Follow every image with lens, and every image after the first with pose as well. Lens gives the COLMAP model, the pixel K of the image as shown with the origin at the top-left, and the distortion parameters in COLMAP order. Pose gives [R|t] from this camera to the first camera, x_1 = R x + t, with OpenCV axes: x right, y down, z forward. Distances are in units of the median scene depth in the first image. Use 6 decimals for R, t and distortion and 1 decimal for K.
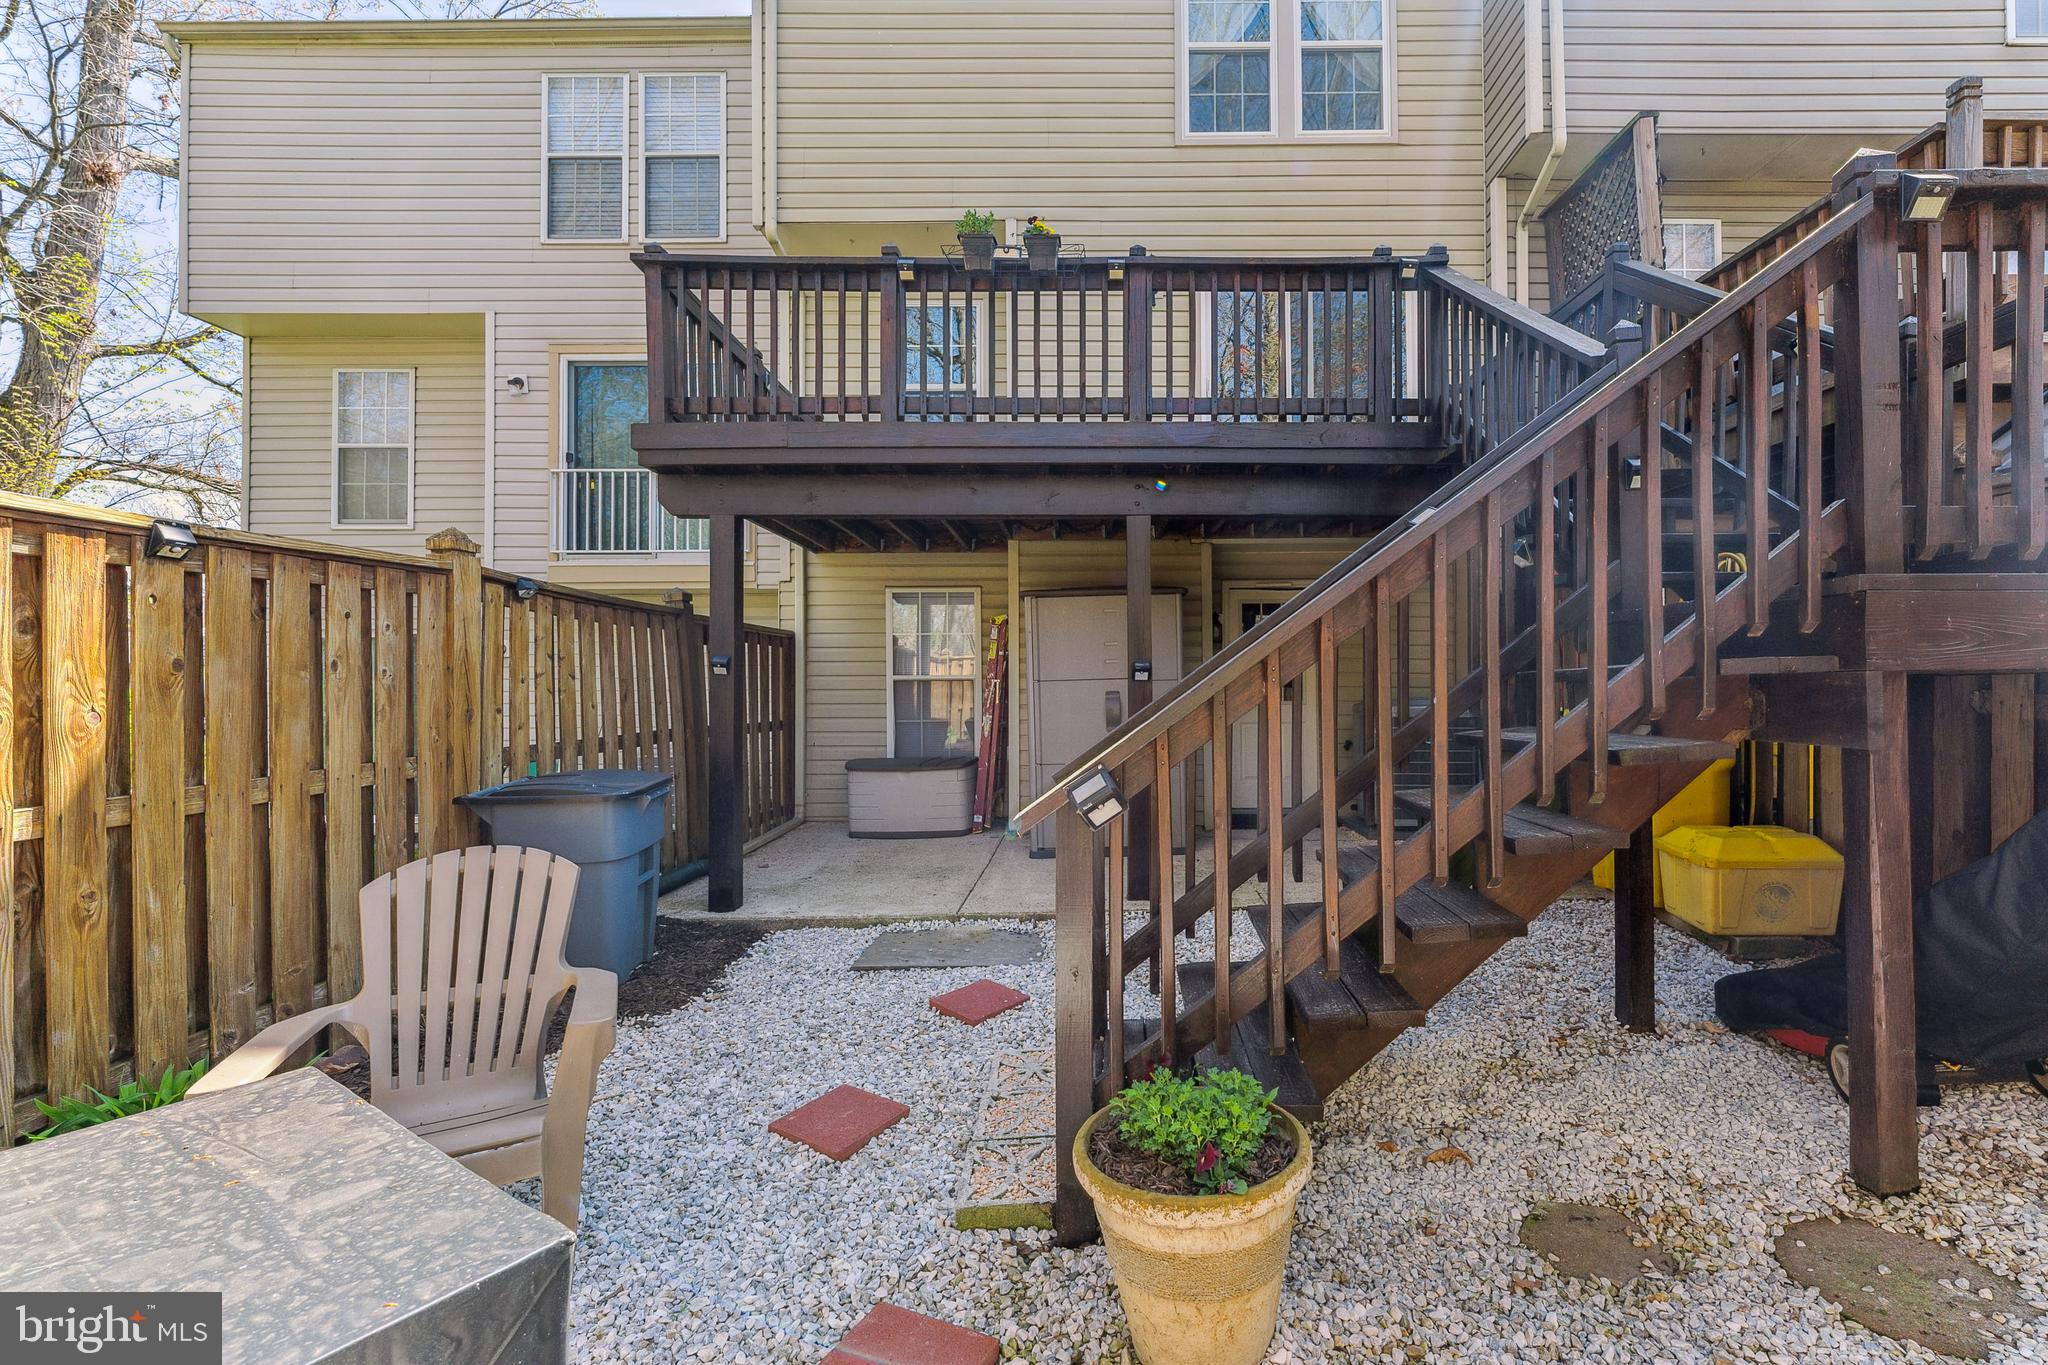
lens RADIAL K [[838.3, 0, 1116.3], [0, 838.3, 649.1], [0, 0, 1]] dist [-0.000113, -0.000007]
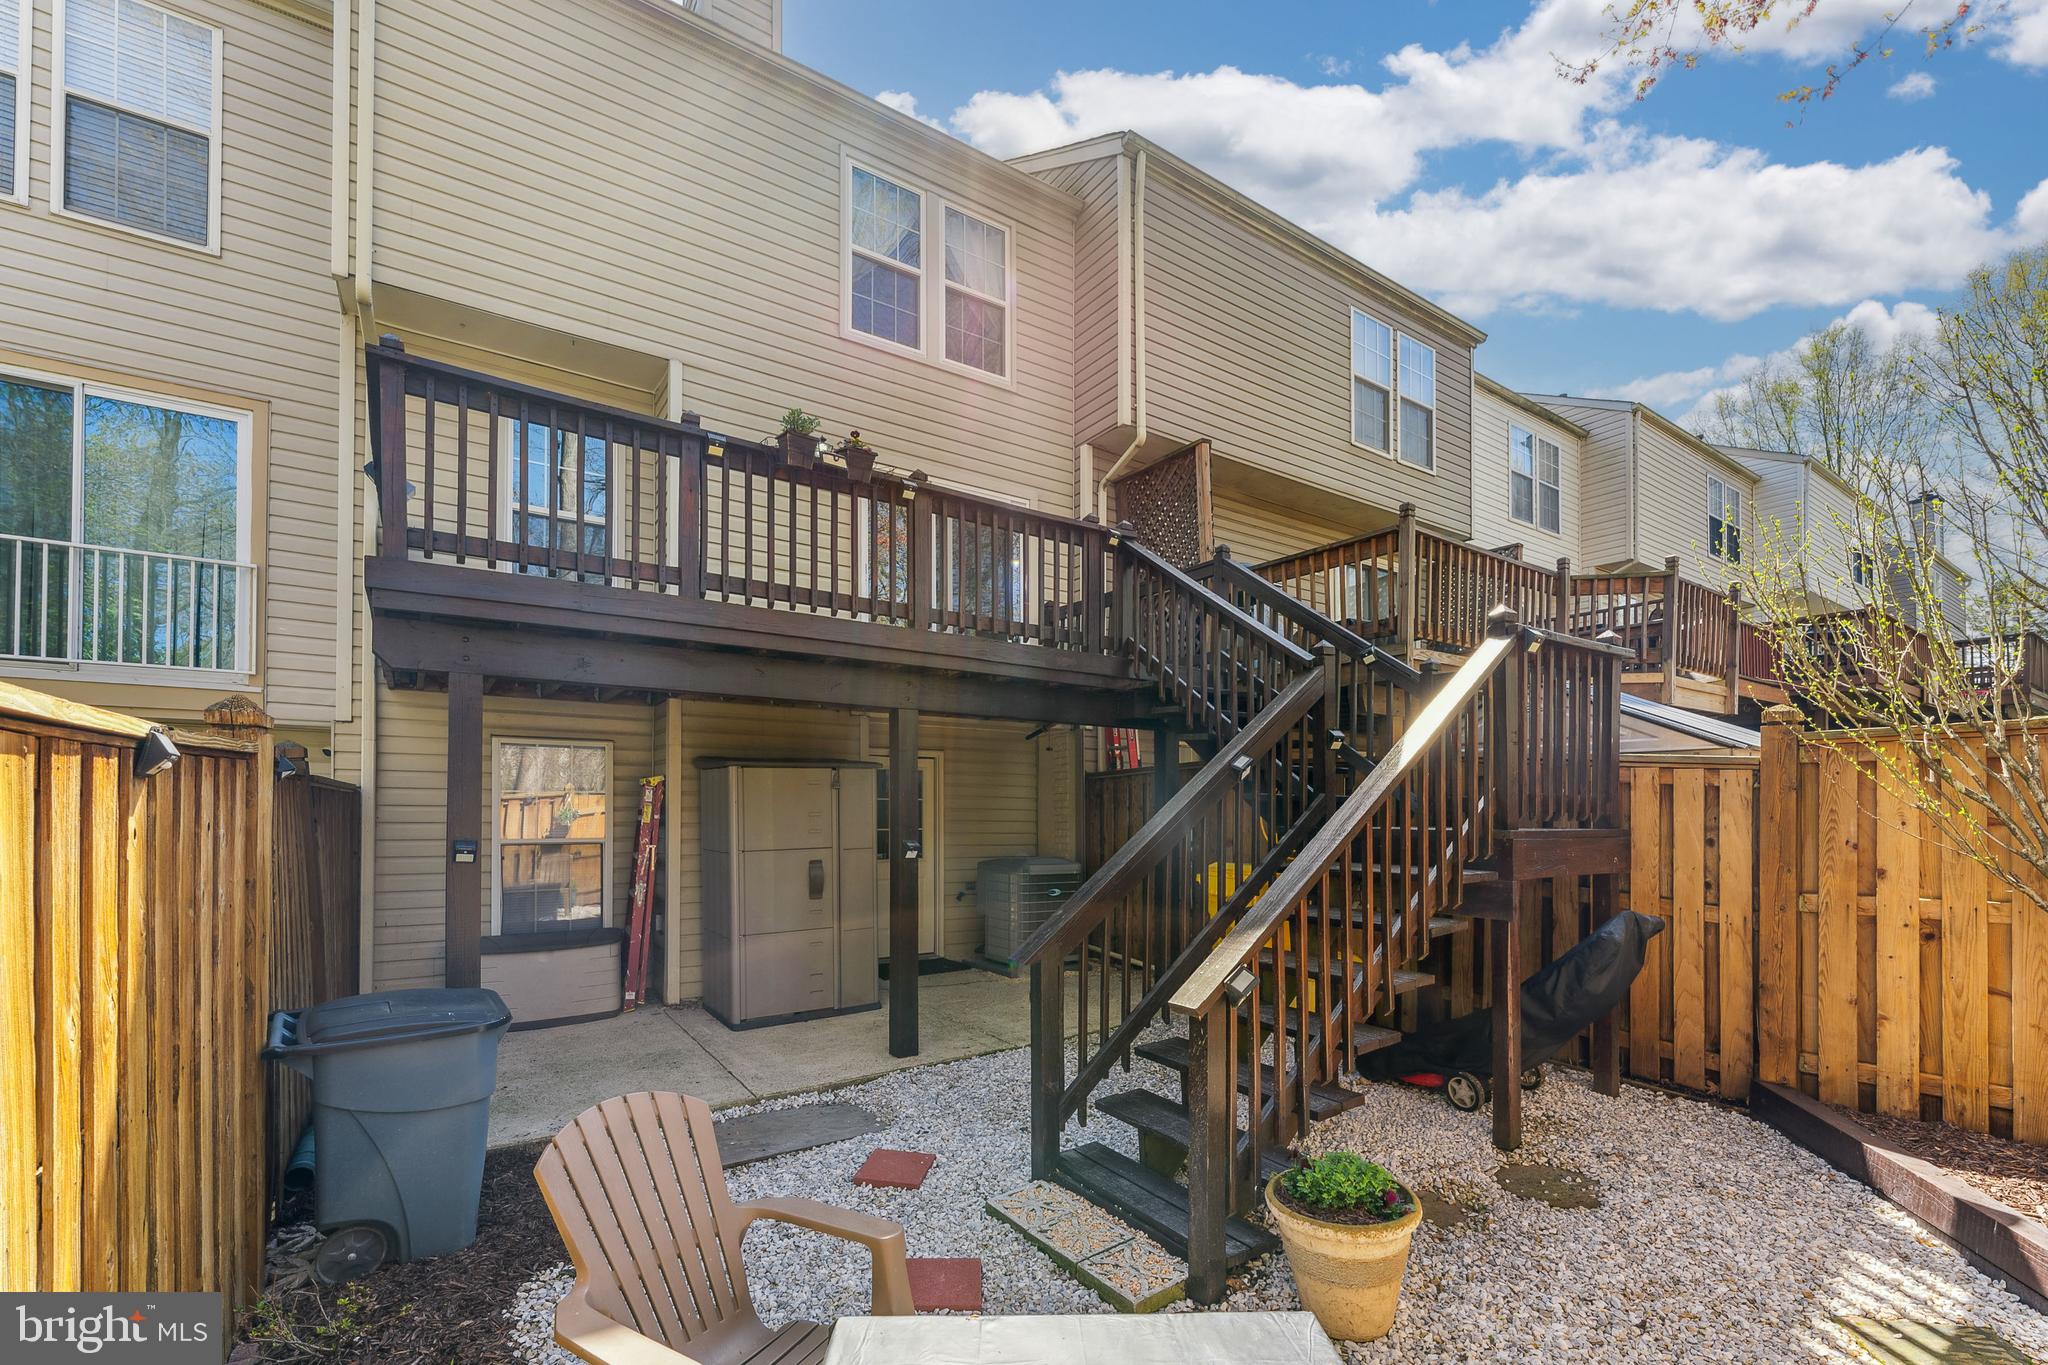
lens RADIAL K [[822.5, 0, 1021.7], [0, 822.5, 773.7], [0, 0, 1]] dist [0.000854, 0.000009]
pose [[0.847482, 0.035834, 0.529614, -0.526347], [-0.030700, 0.999358, -0.018492, -0.073363], [-0.529936, -0.000587, 0.848037, -0.007821]]
